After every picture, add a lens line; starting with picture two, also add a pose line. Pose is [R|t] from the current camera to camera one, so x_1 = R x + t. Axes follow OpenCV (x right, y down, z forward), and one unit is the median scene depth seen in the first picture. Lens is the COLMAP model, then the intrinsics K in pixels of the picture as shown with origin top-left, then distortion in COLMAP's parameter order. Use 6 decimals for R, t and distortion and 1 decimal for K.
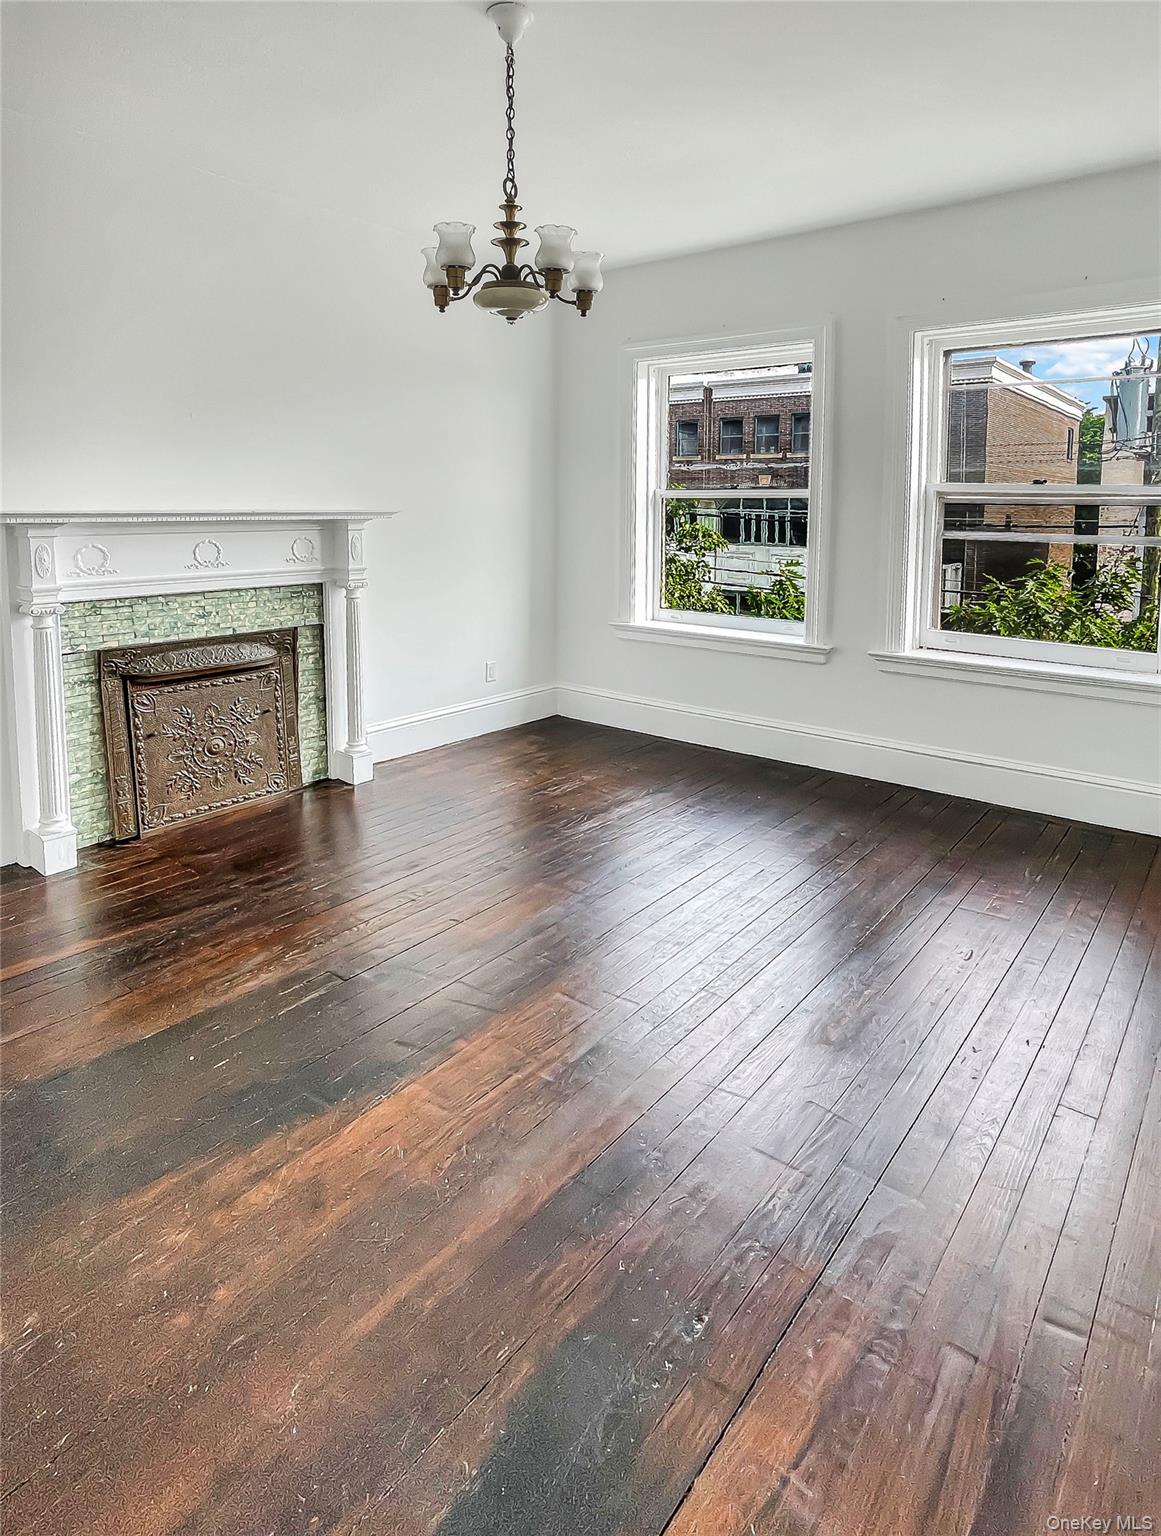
lens RADIAL K [[827.4, 0, 581.5], [0, 827.4, 766.6], [0, 0, 1]] dist [-0.007869, -0.000898]
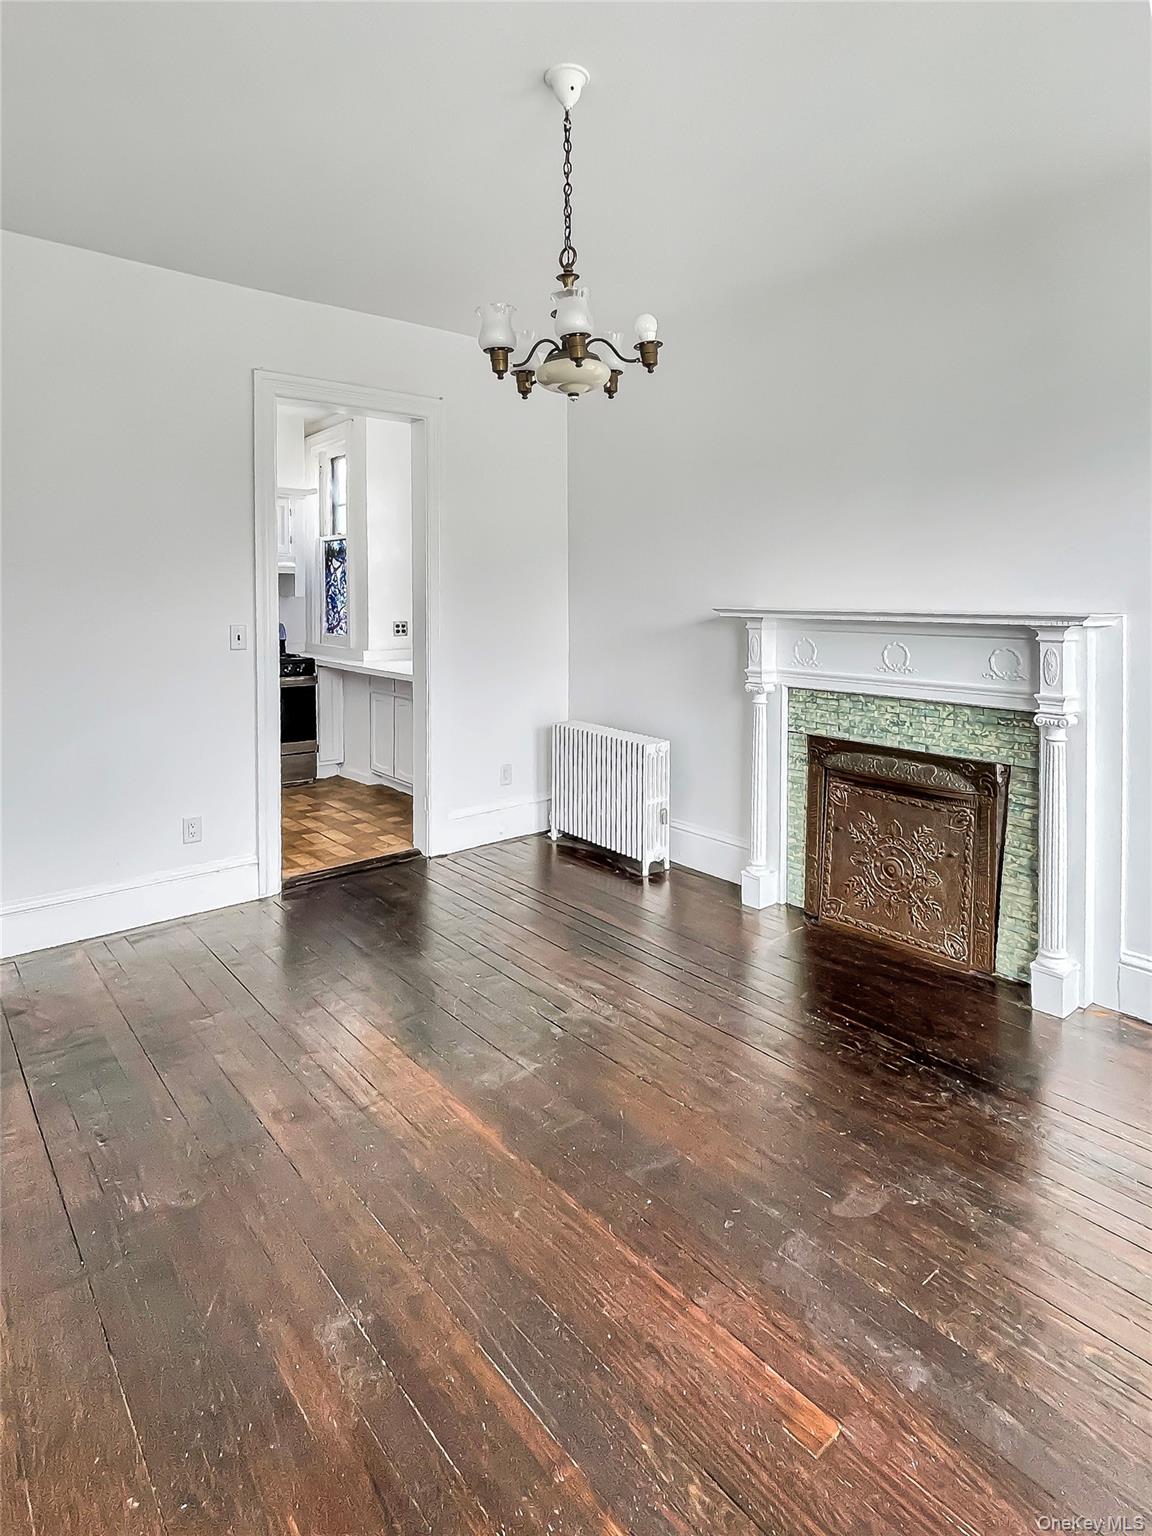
lens RADIAL K [[845.2, 0, 575.6], [0, 845.2, 767.9], [0, 0, 1]] dist [-0.000812, -0.000041]
pose [[-0.188454, 0.179545, -0.965530, 0.511128], [-0.311522, 0.921445, 0.232151, -0.243740], [0.931364, 0.344533, -0.117718, 0.798823]]
